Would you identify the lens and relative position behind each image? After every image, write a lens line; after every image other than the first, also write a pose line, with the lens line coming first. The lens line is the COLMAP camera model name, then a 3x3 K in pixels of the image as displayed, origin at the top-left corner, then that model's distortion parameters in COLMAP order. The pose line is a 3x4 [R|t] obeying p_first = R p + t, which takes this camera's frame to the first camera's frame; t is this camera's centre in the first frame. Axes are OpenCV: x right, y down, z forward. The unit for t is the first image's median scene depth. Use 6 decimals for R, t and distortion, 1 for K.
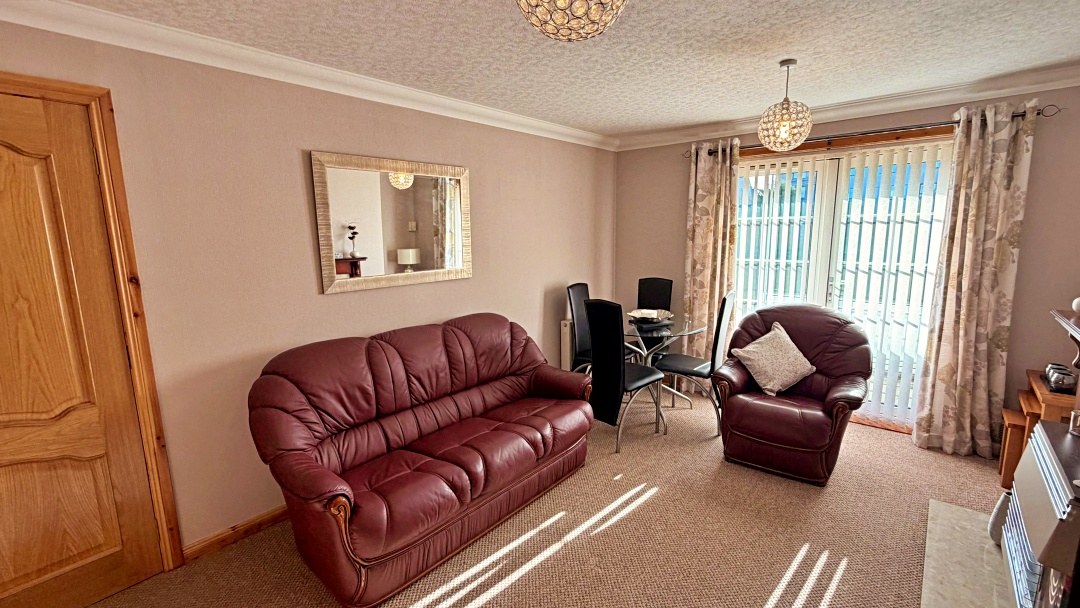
lens RADIAL K [[462.5, 0, 536.8], [0, 462.5, 305.4], [0, 0, 1]] dist [-0.003617, -0.000854]
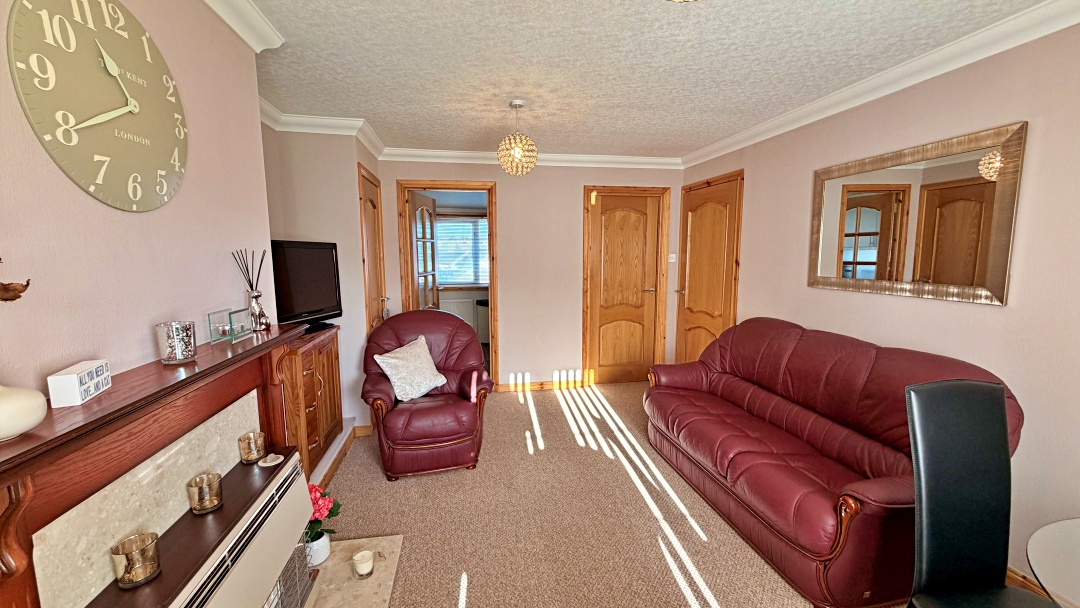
lens RADIAL K [[462.5, 0, 540.5], [0, 462.5, 305.8], [0, 0, 1]] dist [-0.003617, -0.000854]
pose [[-0.632093, 0.119002, -0.765700, 0.848640], [-0.104209, 0.966107, 0.236175, -0.176234], [0.767853, 0.229077, -0.598268, 1.096005]]
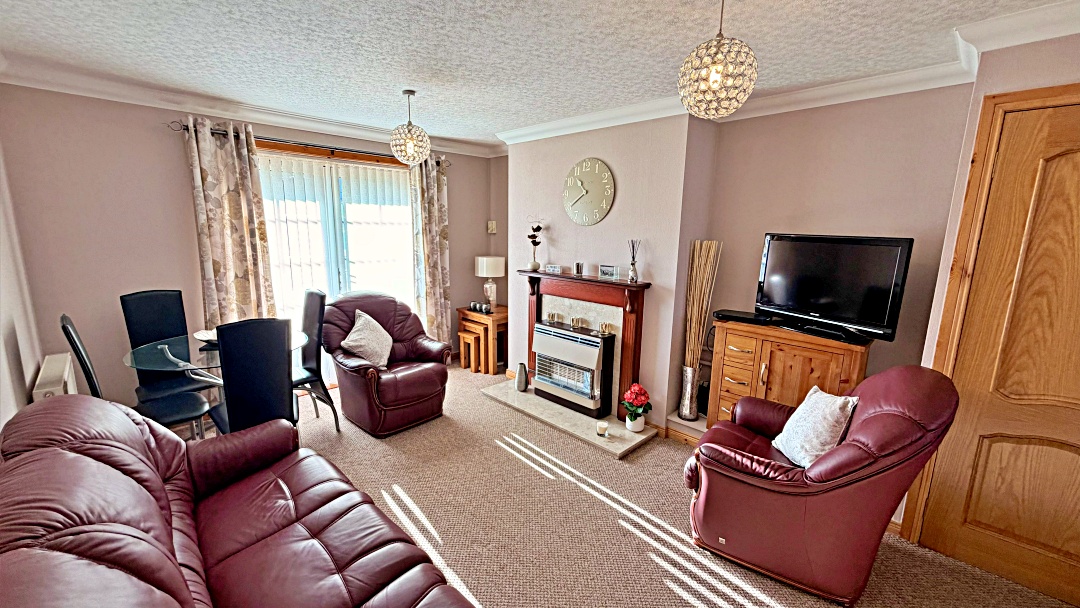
lens RADIAL K [[427.0, 0, 536.6], [0, 427.0, 305.9], [0, 0, 1]] dist [0.000947, -0.000114]
pose [[0.069397, -0.163448, 0.984108, -0.567132], [0.142241, 0.978028, 0.152407, -0.083026], [-0.987396, 0.129404, 0.091121, 0.557644]]
